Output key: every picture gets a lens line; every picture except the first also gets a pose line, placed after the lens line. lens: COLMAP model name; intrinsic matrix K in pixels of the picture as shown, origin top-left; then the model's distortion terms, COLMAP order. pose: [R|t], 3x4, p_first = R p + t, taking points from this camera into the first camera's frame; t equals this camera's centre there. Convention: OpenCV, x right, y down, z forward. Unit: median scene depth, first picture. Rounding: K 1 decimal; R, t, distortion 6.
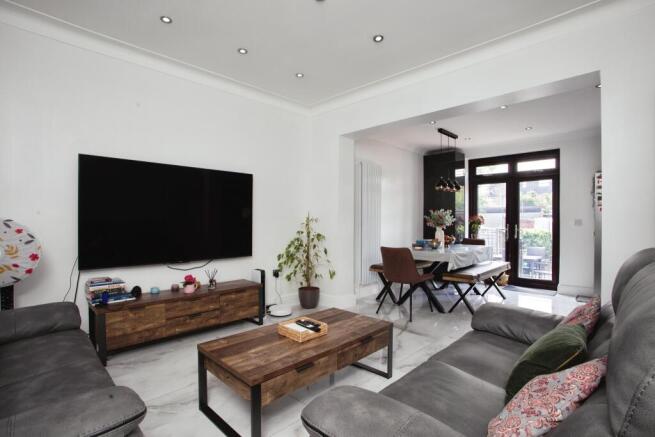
lens RADIAL K [[324.8, 0, 327.5], [0, 324.8, 218.5], [0, 0, 1]] dist [0.000067, -0.000005]
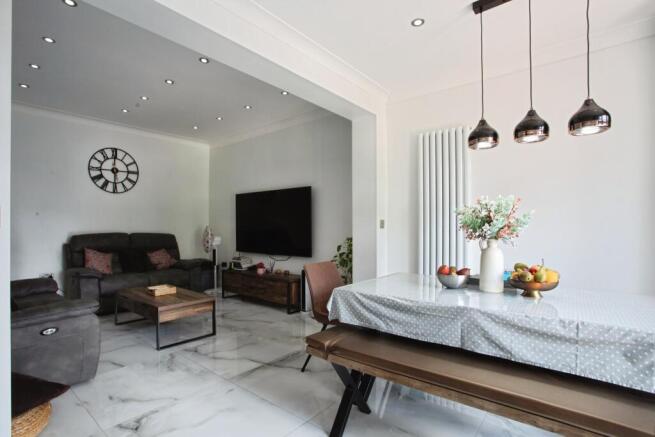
lens RADIAL K [[324.8, 0, 327.5], [0, 324.8, 218.5], [0, 0, 1]] dist [0.000067, -0.000005]
pose [[0.108950, -0.020315, -0.993840, 1.072858], [0.007919, 0.999777, -0.019568, 0.001851], [0.994016, -0.005738, 0.109087, 1.086715]]
